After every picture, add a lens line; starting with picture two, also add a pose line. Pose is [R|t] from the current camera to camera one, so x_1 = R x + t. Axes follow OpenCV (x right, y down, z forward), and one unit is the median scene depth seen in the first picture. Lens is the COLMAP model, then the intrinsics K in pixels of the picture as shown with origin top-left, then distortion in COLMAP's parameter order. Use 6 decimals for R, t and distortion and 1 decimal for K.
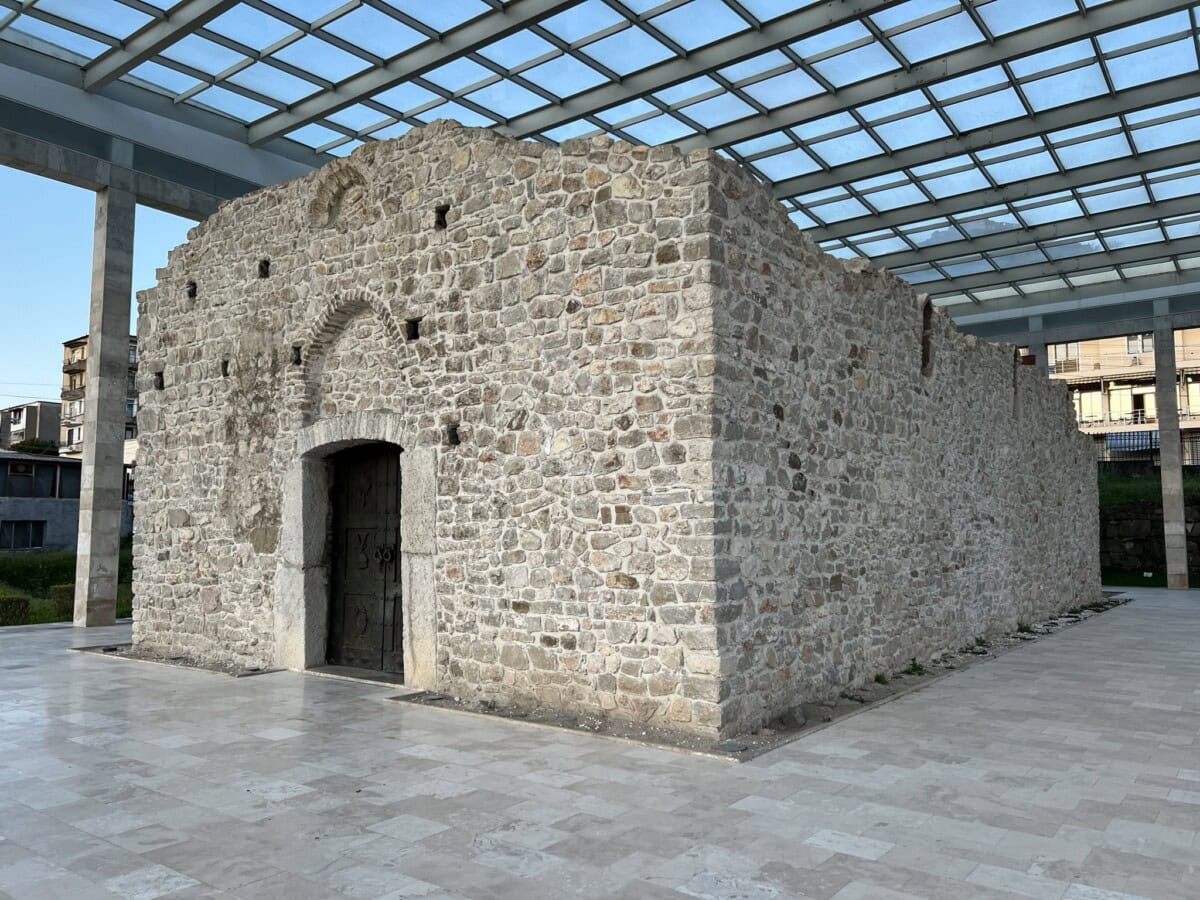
lens RADIAL K [[906.8, 0, 601.3], [0, 906.8, 445.7], [0, 0, 1]] dist [0.062226, -0.024610]
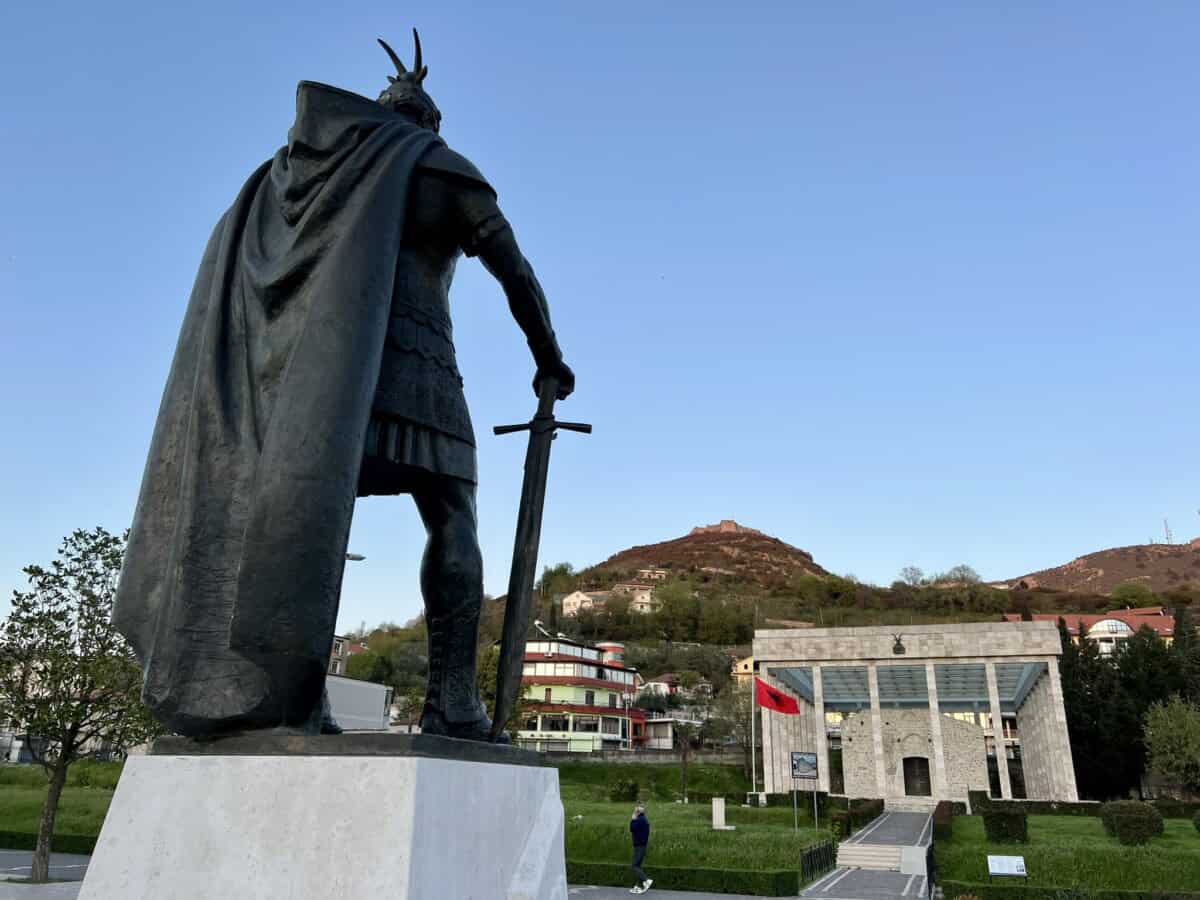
lens RADIAL K [[906.8, 0, 605.4], [0, 906.8, 453.9], [0, 0, 1]] dist [0.062226, -0.024610]
pose [[0.948103, 0.132461, 0.289058, -5.343790], [-0.052794, 0.962055, -0.267699, -0.264192], [-0.313550, 0.238546, 0.919120, -5.805793]]
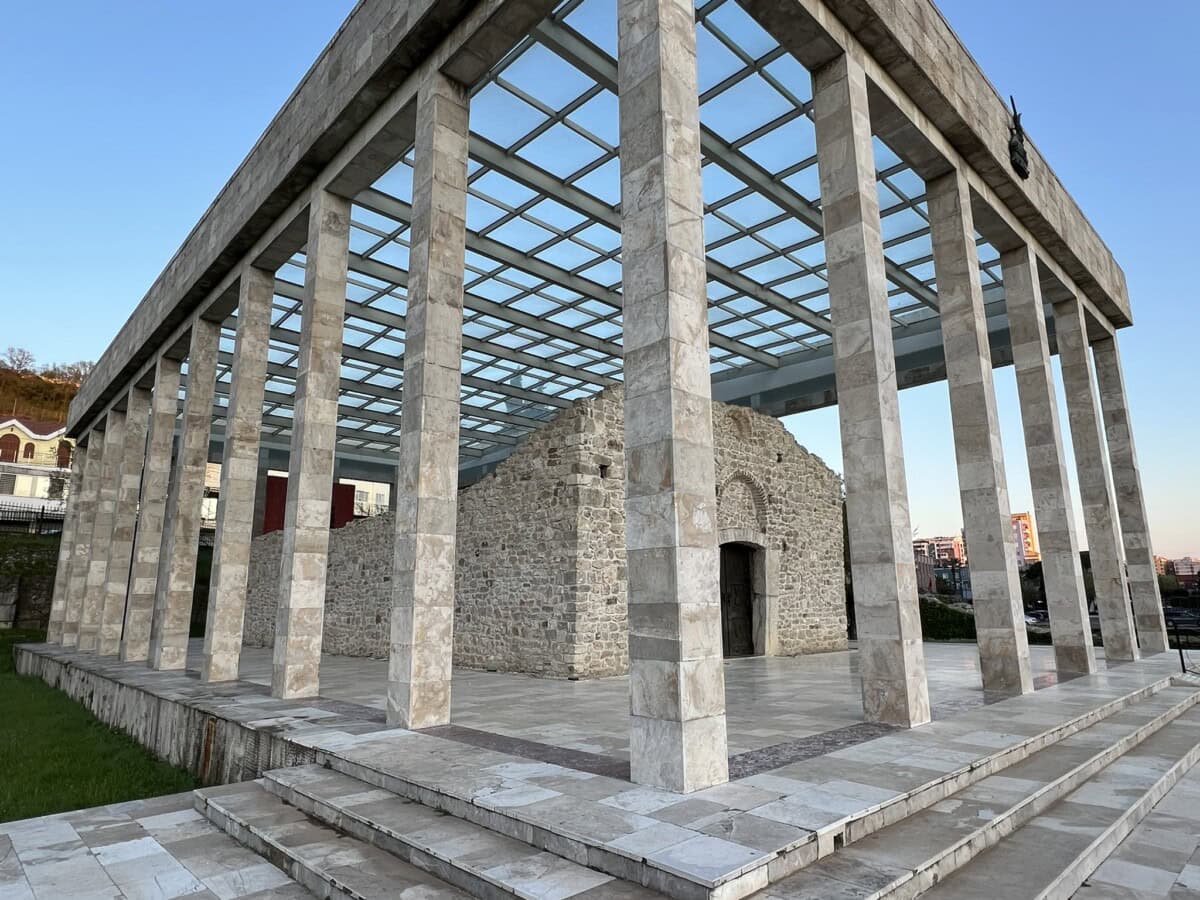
lens RADIAL K [[708.9, 0, 607.5], [0, 708.9, 444.3], [0, 0, 1]] dist [-0.003281, 0.003099]
pose [[0.147946, 0.219825, 0.964256, -2.147539], [-0.083195, 0.974295, -0.209349, 0.158676], [-0.985490, -0.049249, 0.162431, 1.168037]]
